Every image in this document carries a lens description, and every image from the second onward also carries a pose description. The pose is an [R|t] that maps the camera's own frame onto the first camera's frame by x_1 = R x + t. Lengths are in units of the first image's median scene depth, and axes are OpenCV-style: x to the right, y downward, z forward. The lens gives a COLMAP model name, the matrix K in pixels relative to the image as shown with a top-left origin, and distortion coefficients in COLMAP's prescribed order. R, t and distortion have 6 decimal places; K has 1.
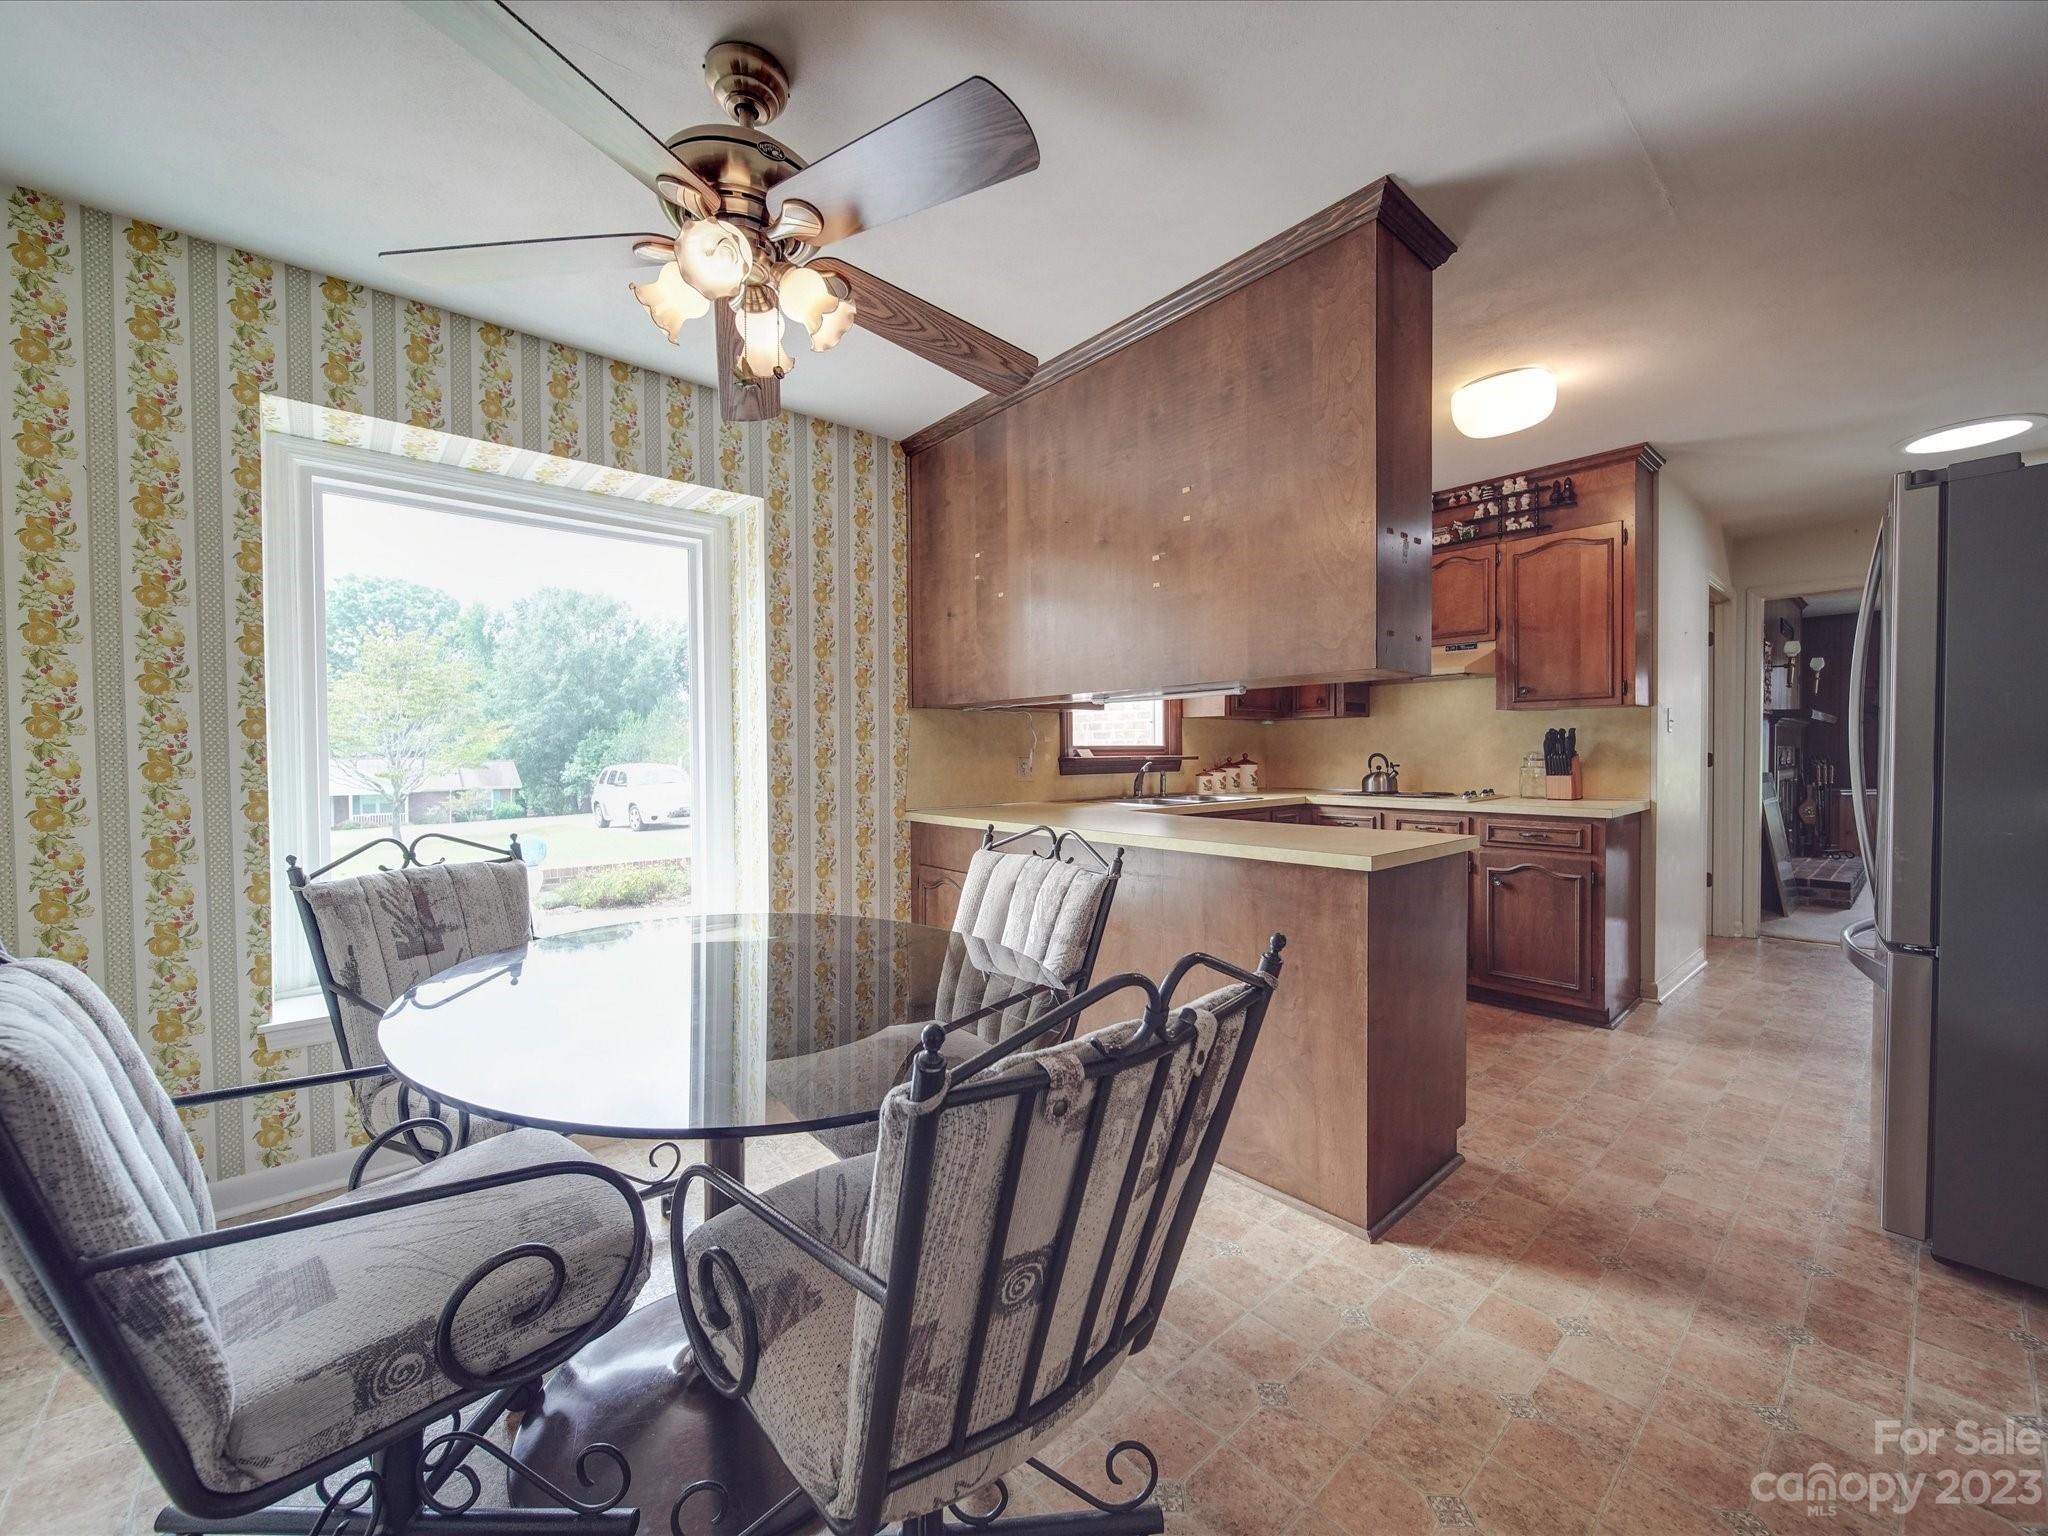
lens RADIAL K [[805.5, 0, 1027.8], [0, 805.5, 767.2], [0, 0, 1]] dist [-0.000612, -0.001790]
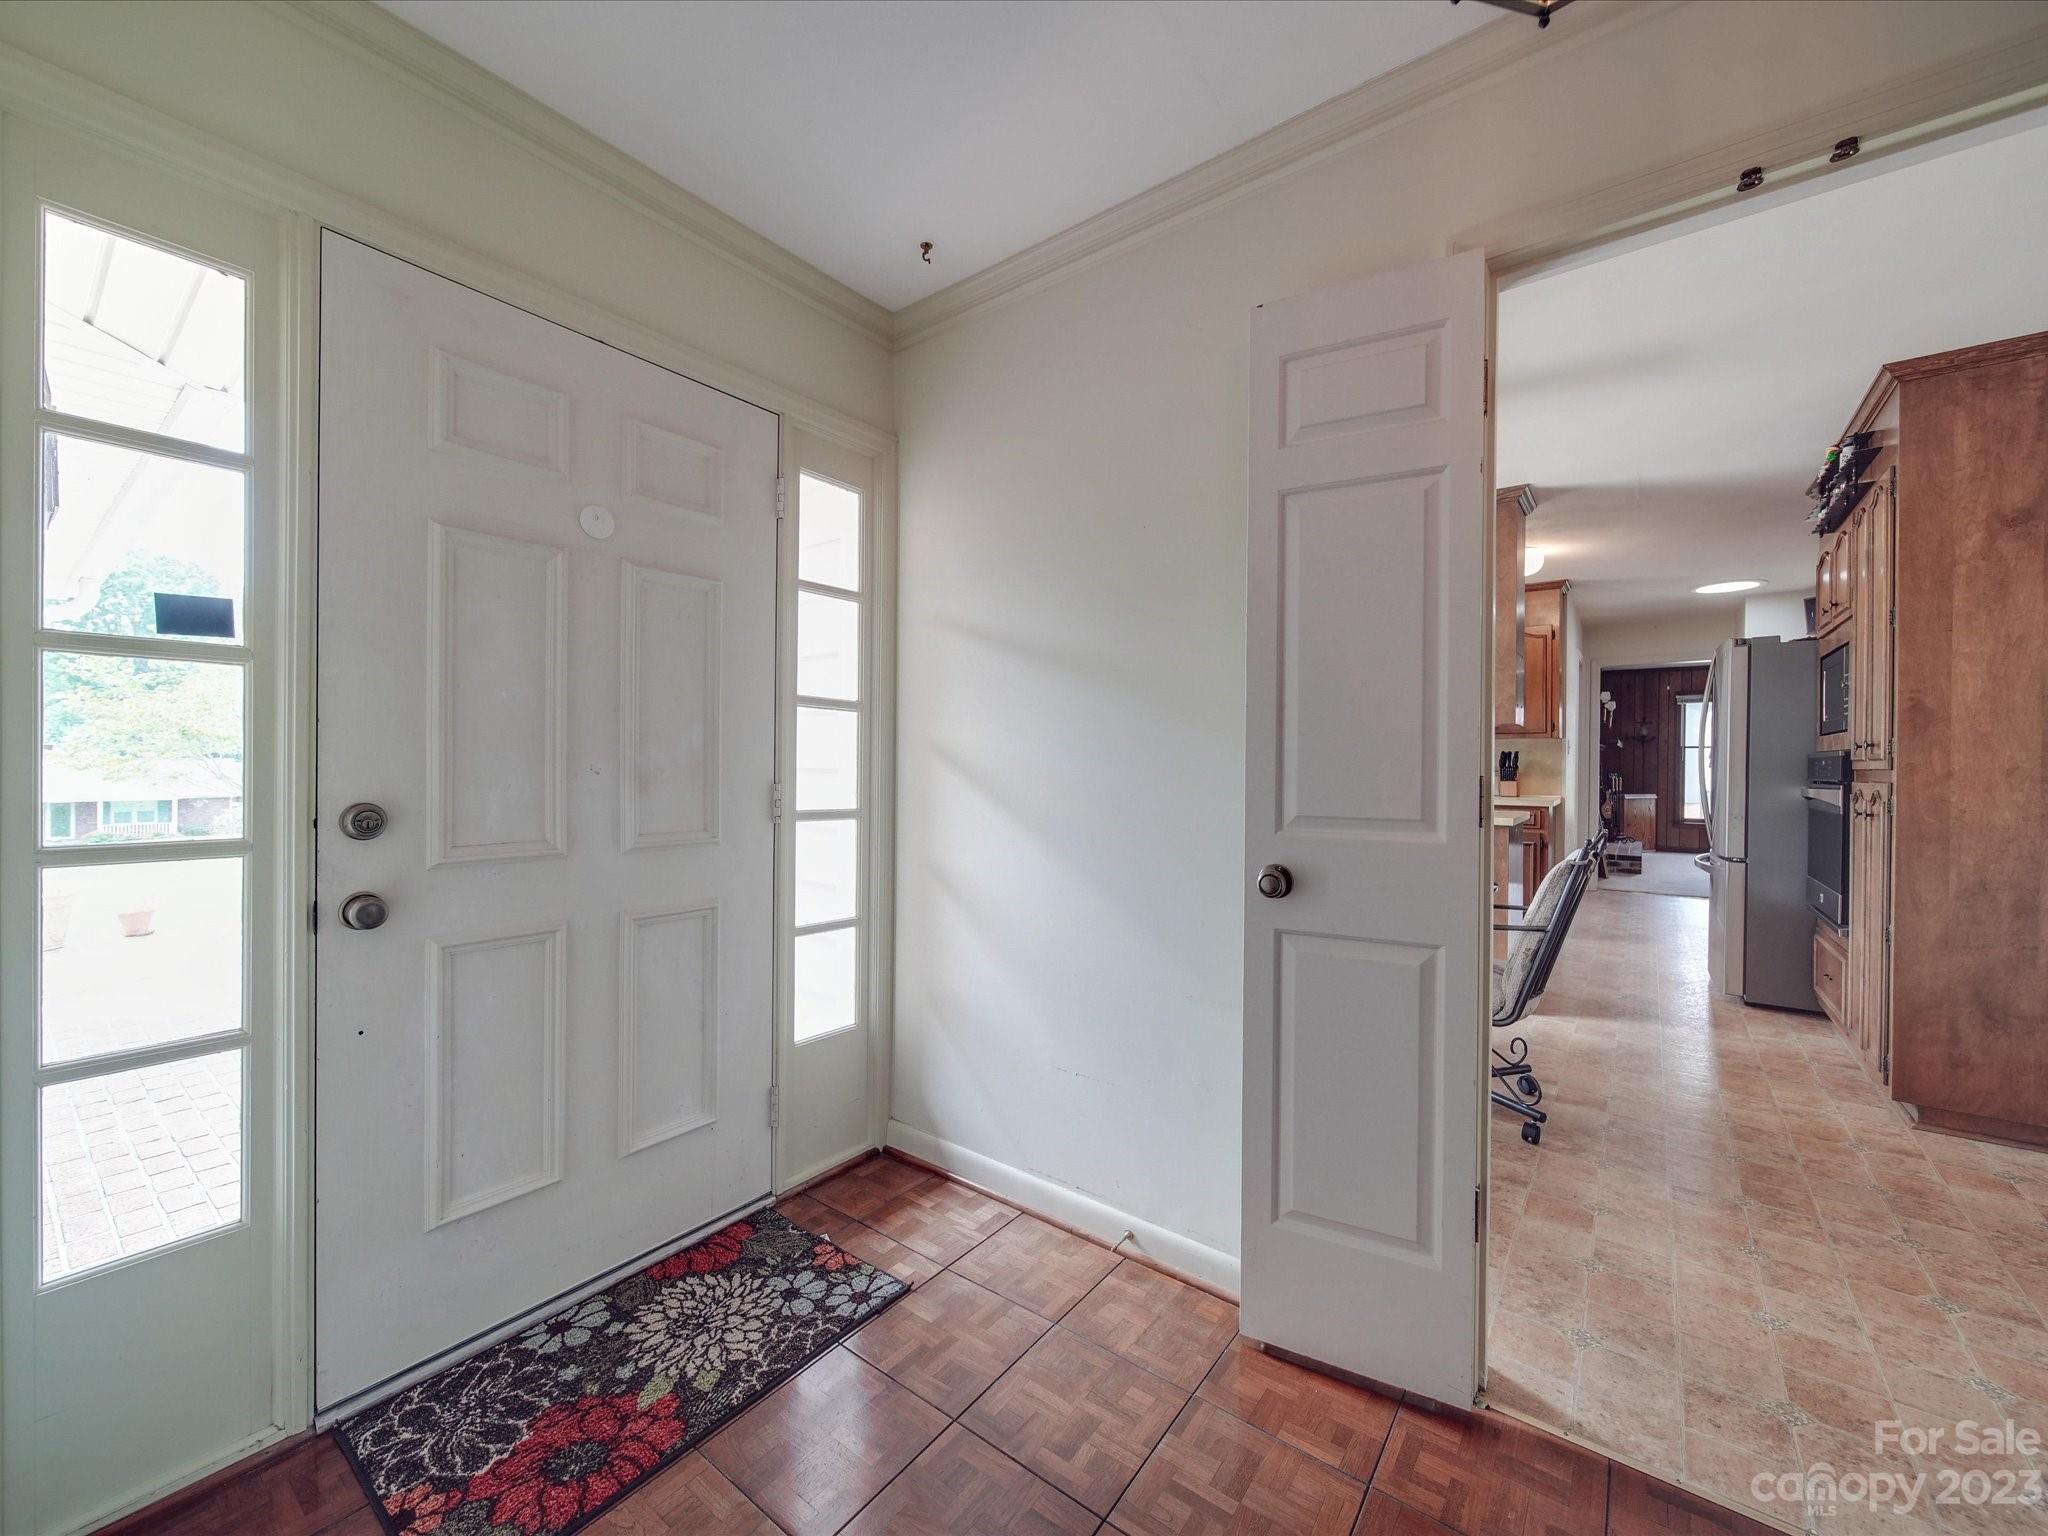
lens RADIAL K [[805.5, 0, 1029.3], [0, 805.5, 764.6], [0, 0, 1]] dist [-0.000612, -0.001790]
pose [[0.980658, 0.010391, 0.195452, -0.565412], [-0.007550, 0.999855, -0.015278, 0.009570], [-0.195582, 0.013507, 0.980594, -0.357281]]
